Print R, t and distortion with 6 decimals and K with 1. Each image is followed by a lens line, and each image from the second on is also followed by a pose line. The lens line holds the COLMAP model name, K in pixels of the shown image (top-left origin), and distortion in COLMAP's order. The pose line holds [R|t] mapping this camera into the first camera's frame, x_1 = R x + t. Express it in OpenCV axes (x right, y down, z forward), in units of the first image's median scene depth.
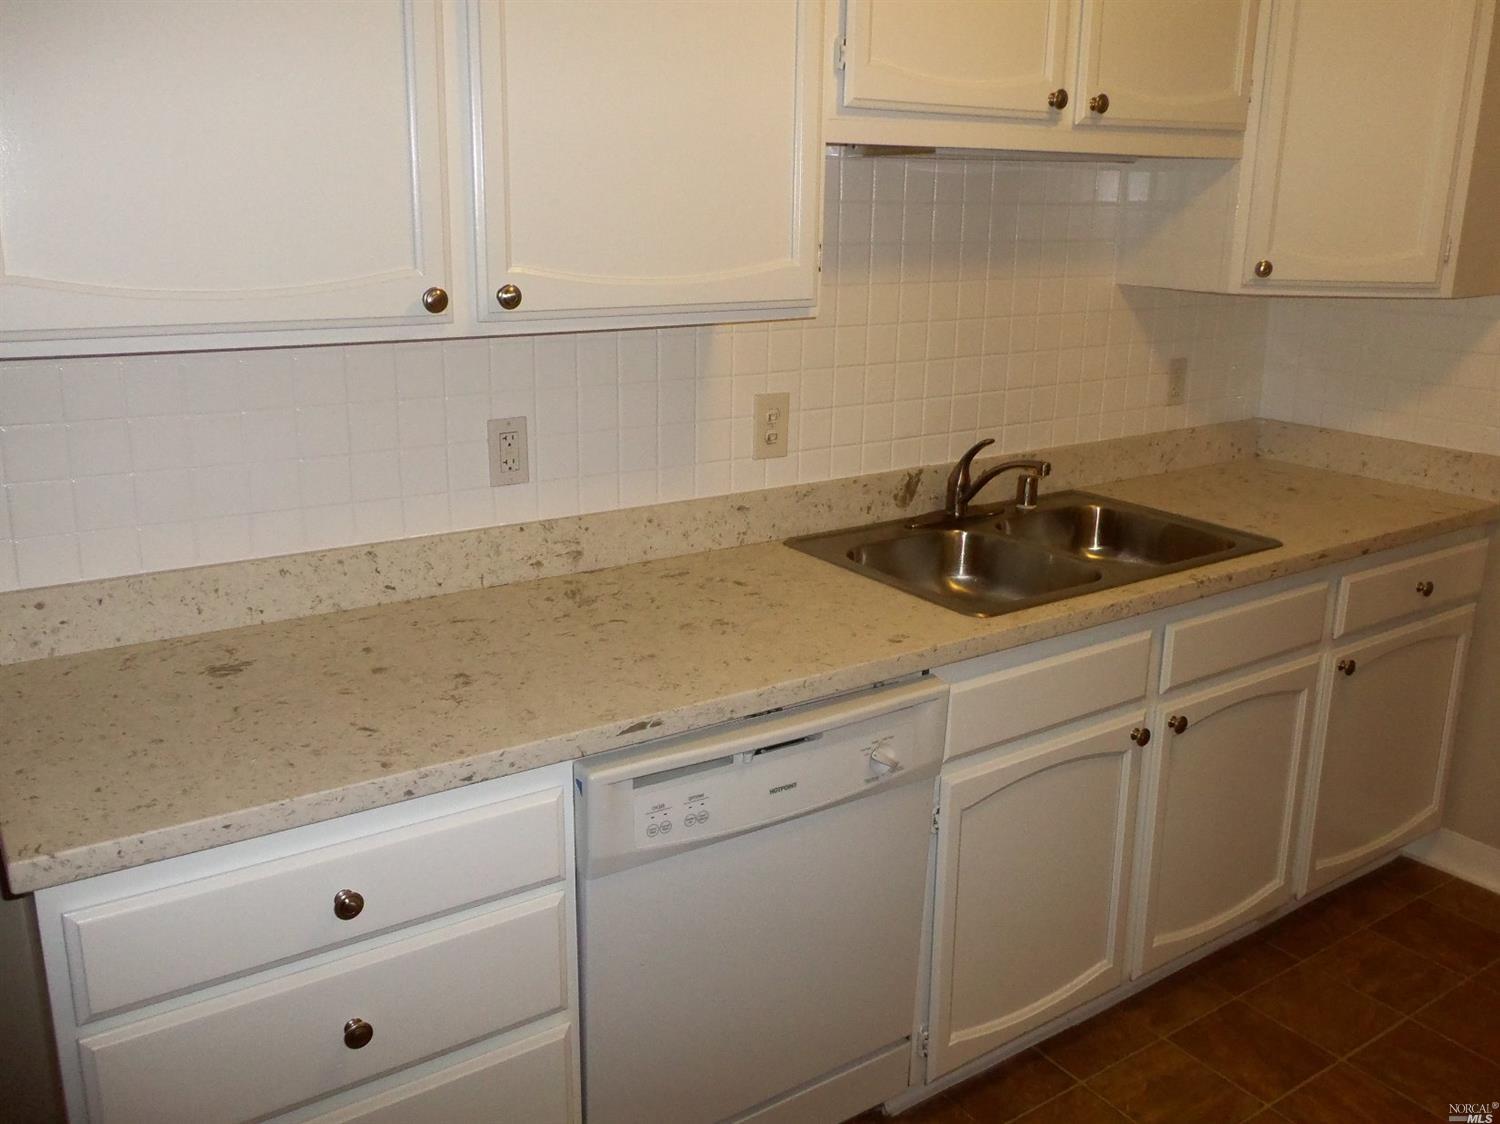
lens RADIAL K [[1289.8, 0, 749.9], [0, 1289.8, 558.1], [0, 0, 1]] dist [-0.016696, 0.017604]
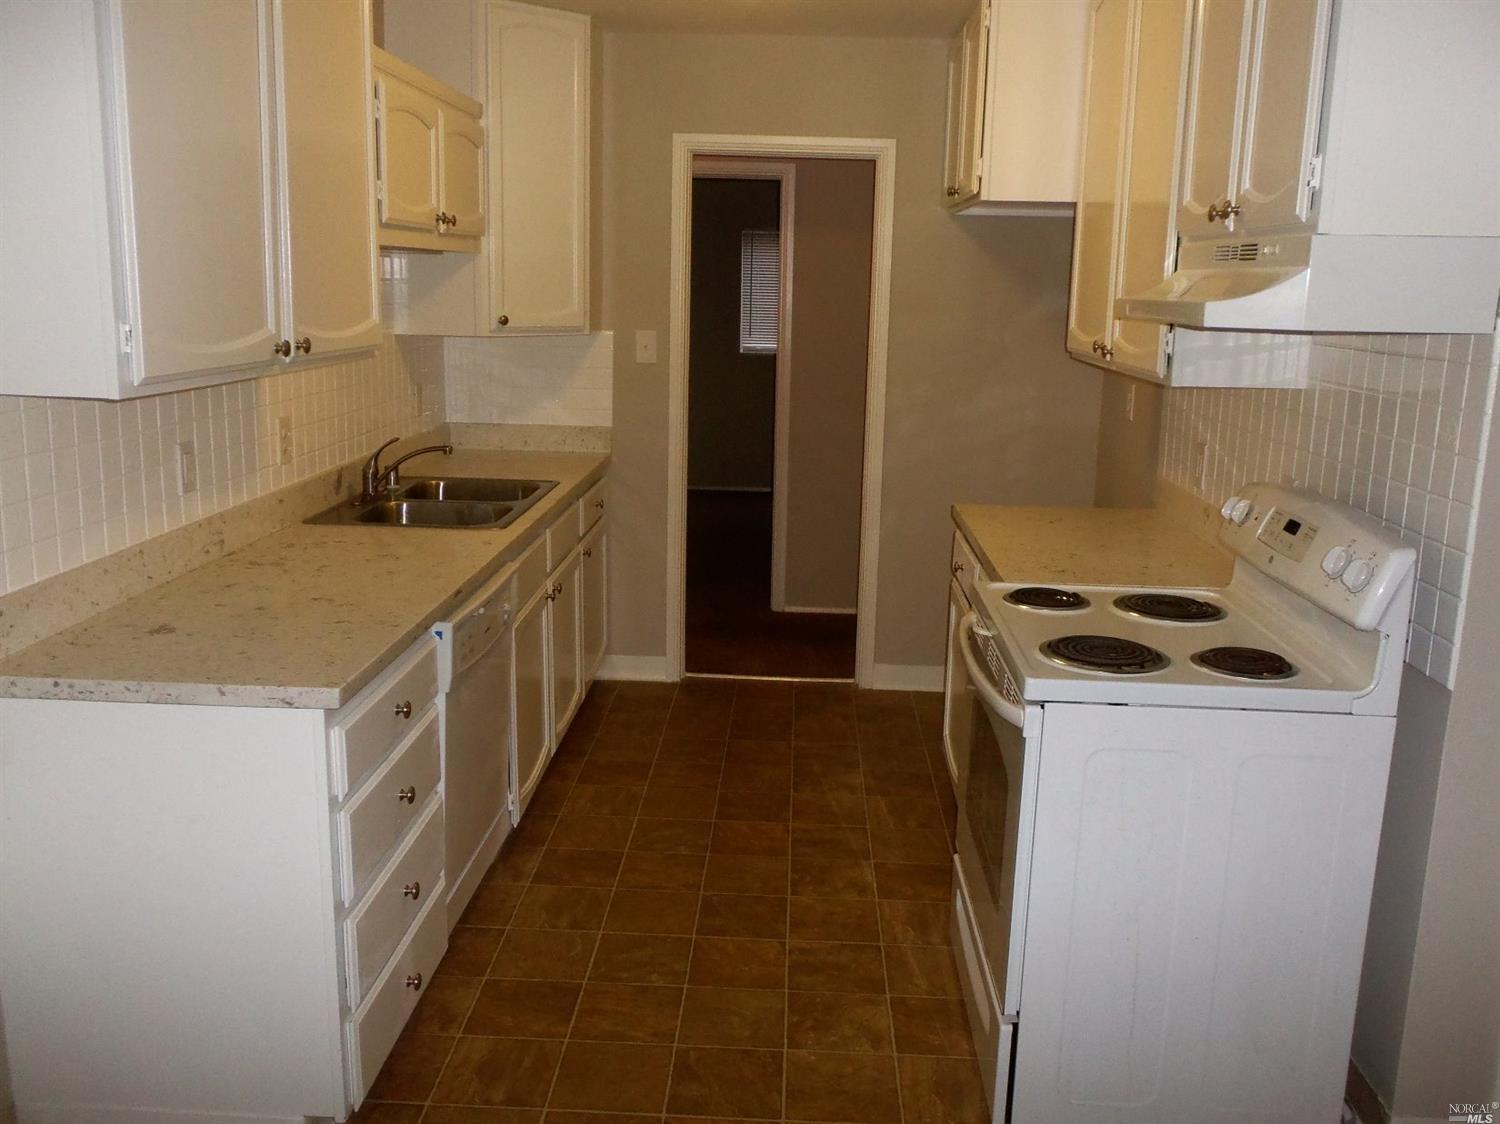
lens RADIAL K [[1289.8, 0, 748.6], [0, 1289.8, 560.3], [0, 0, 1]] dist [-0.016696, 0.017604]
pose [[0.604751, -0.165091, 0.779116, -0.748015], [0.198429, 0.978662, 0.053353, 0.046303], [-0.771299, 0.122334, 0.624606, -0.223112]]
